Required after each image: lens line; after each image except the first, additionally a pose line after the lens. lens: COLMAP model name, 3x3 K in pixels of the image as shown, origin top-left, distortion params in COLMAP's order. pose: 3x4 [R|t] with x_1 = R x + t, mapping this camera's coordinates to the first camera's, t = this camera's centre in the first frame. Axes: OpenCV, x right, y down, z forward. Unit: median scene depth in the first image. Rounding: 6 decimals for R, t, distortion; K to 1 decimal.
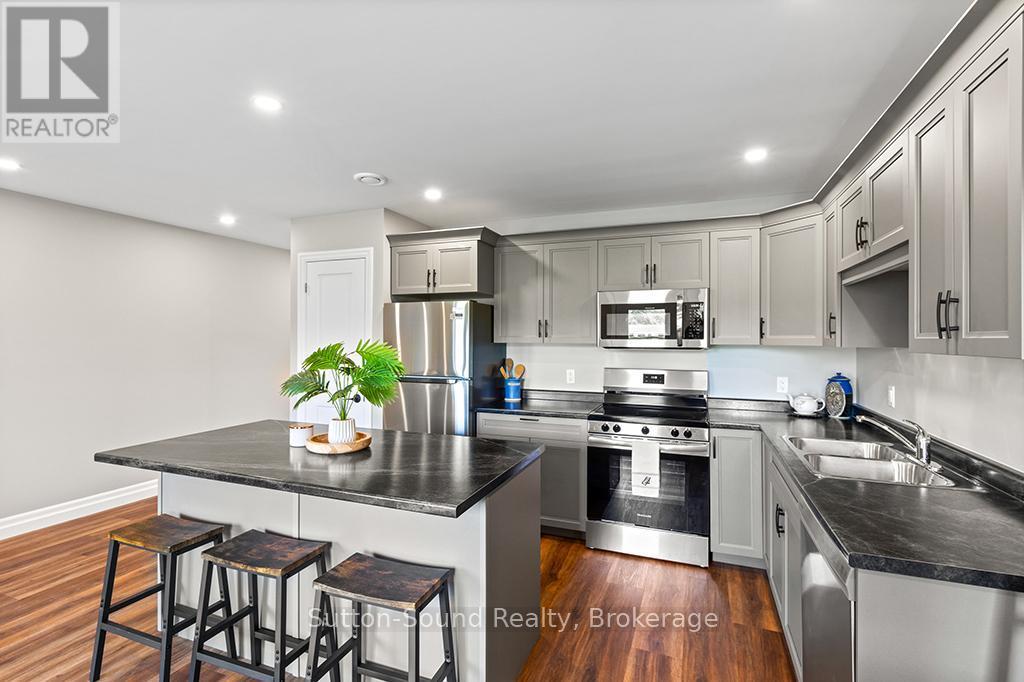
lens RADIAL K [[474.1, 0, 516.7], [0, 474.1, 339.9], [0, 0, 1]] dist [0.000177, -0.001575]
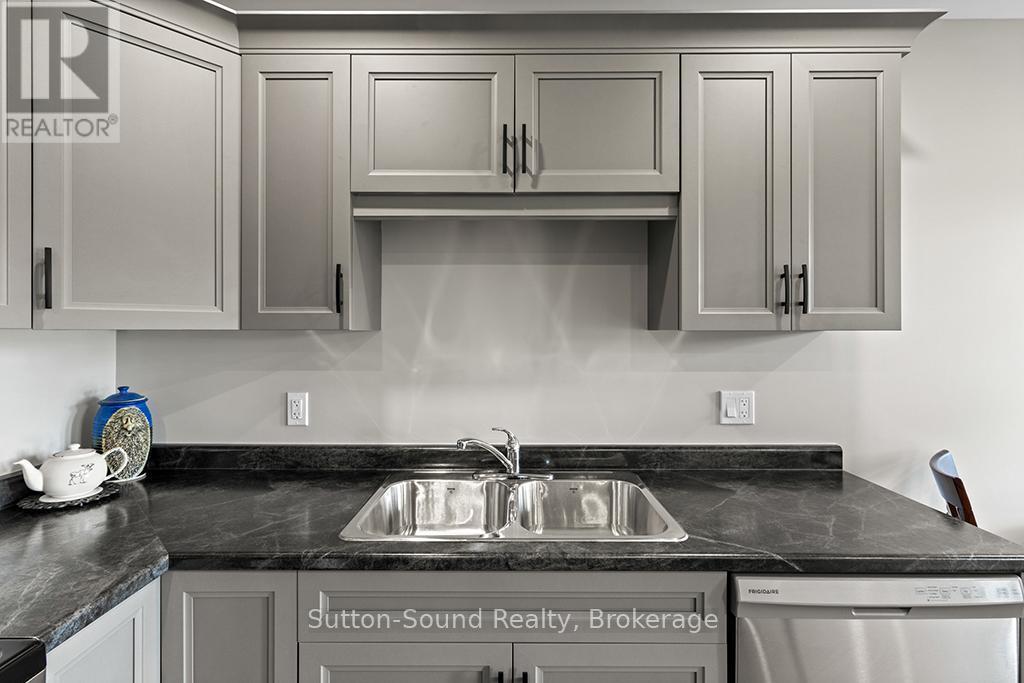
lens RADIAL K [[474.1, 0, 513.2], [0, 474.1, 330.0], [0, 0, 1]] dist [0.000177, -0.001575]
pose [[-0.356391, 0.001902, 0.934335, 0.083682], [0.000446, 0.999998, -0.001865, 0.012283], [-0.934337, -0.000248, -0.356392, 0.776031]]
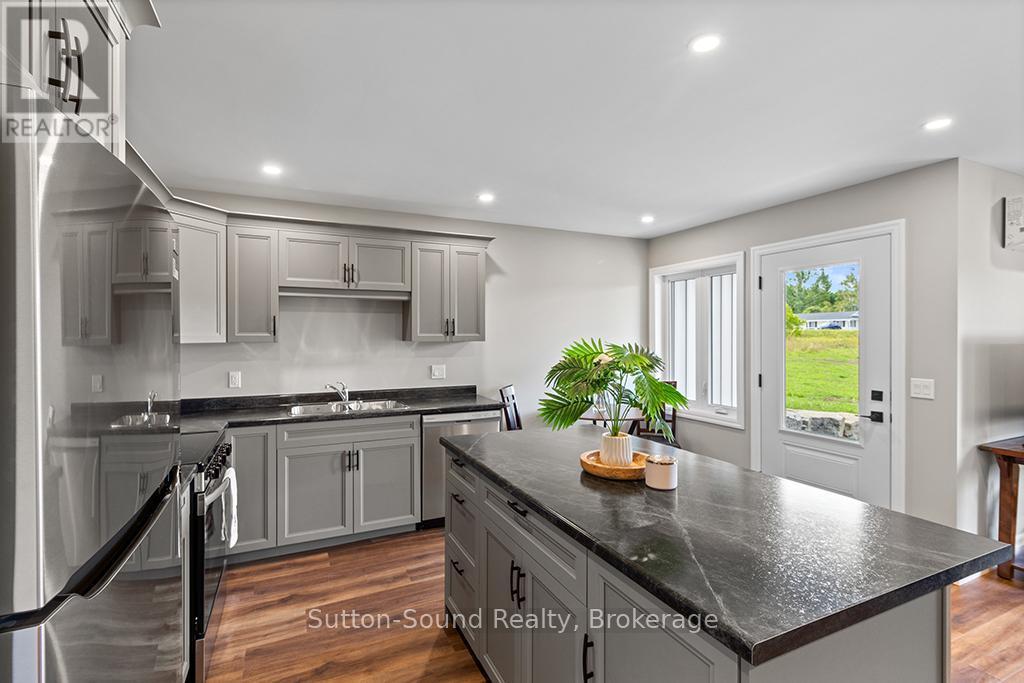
lens RADIAL K [[474.1, 0, 509.1], [0, 474.1, 337.6], [0, 0, 1]] dist [0.000177, -0.001575]
pose [[-0.712693, -0.005006, 0.701458, -0.541467], [-0.000259, 0.999976, 0.006873, -0.005548], [-0.701476, 0.004717, -0.712678, 1.136400]]
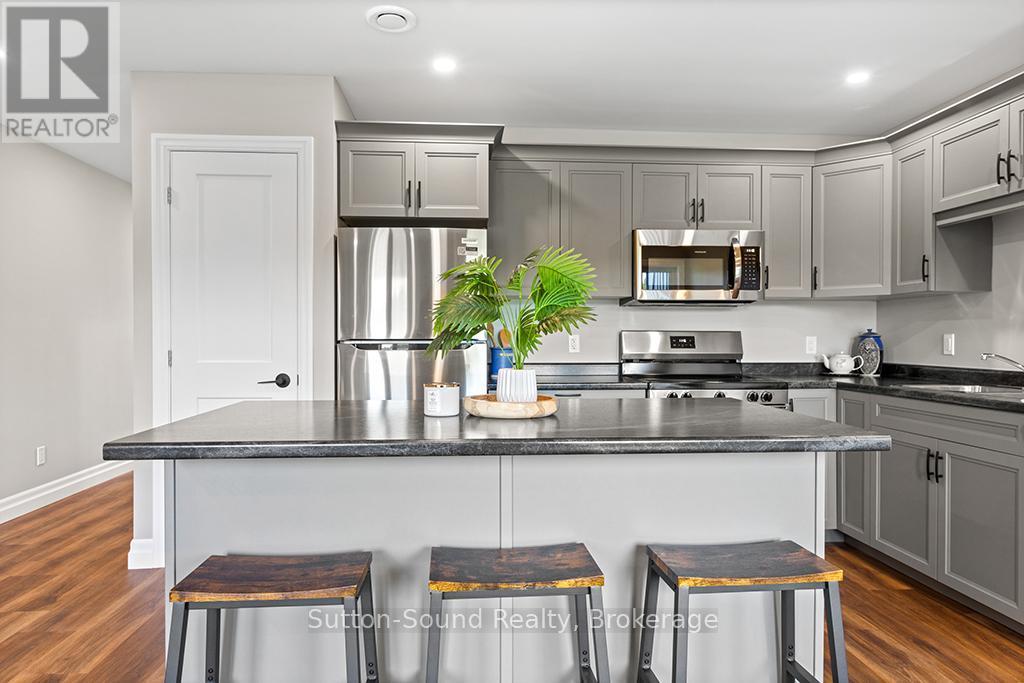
lens RADIAL K [[643.0, 0, 512.4], [0, 643.0, 348.9], [0, 0, 1]] dist [-0.002593, -0.000168]
pose [[0.905604, -0.010959, 0.423983, -0.495239], [0.004736, 0.999865, 0.015729, 0.082904], [-0.424099, -0.012236, 0.905533, 0.135478]]
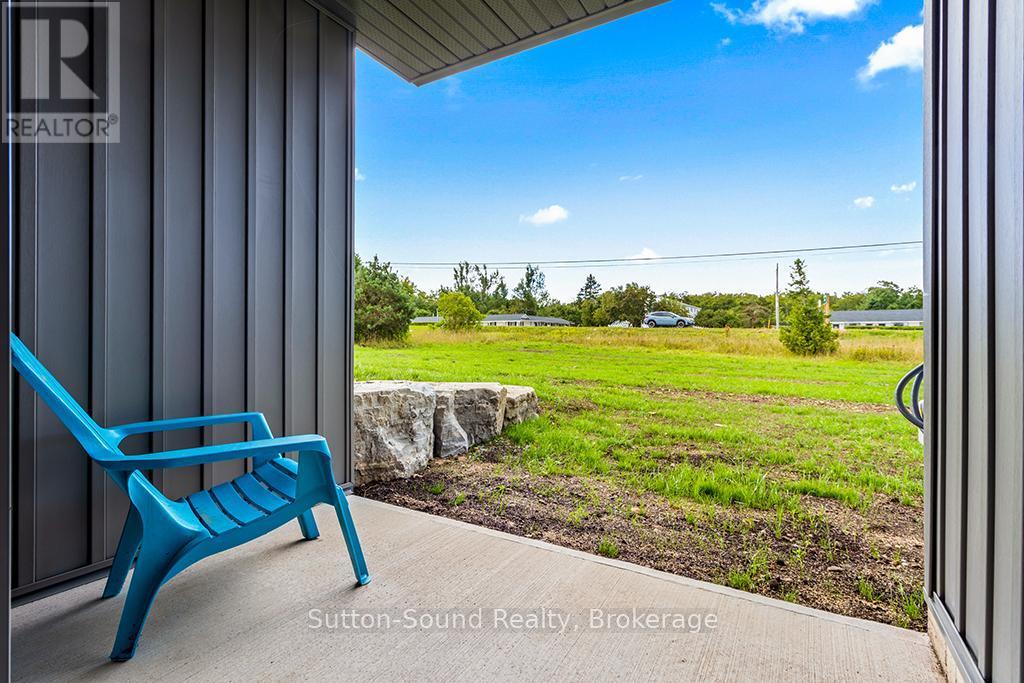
lens RADIAL K [[474.1, 0, 508.4], [0, 474.1, 343.3], [0, 0, 1]] dist [0.000177, -0.001575]
pose [[-0.983842, -0.005061, 0.178969, -0.373131], [-0.003649, 0.999960, 0.008221, 0.220207], [-0.179004, 0.007435, -0.983820, -0.092169]]
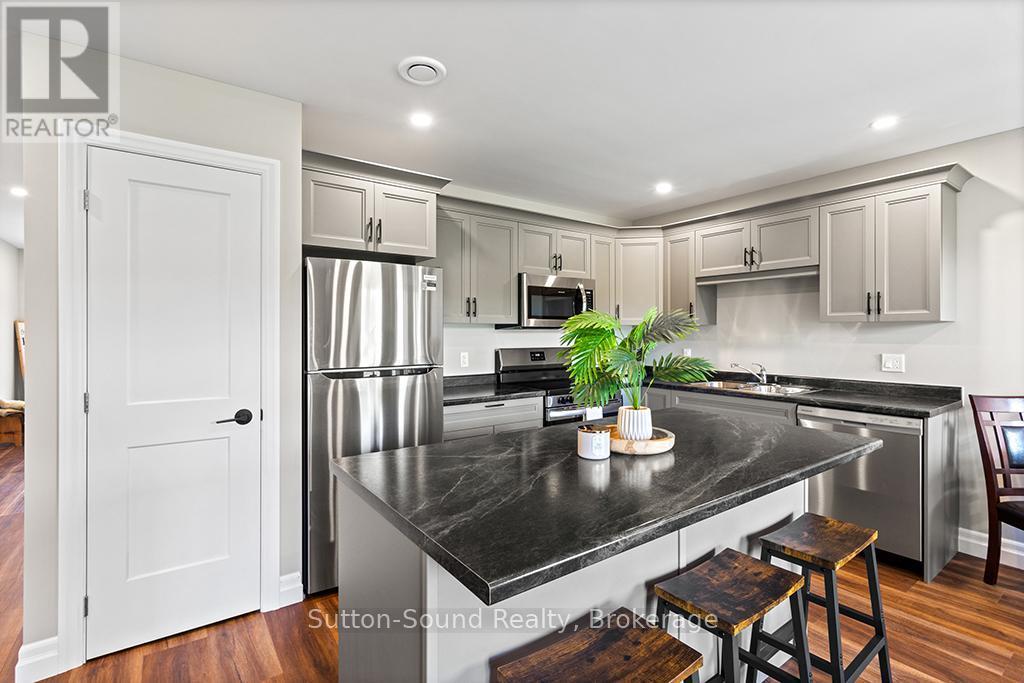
lens RADIAL K [[474.1, 0, 508.9], [0, 474.1, 334.0], [0, 0, 1]] dist [0.000177, -0.001575]
pose [[0.551297, -0.007940, 0.834271, -0.748288], [0.005694, 0.999967, 0.005754, 0.025728], [-0.834290, 0.001578, 0.551324, 0.492760]]
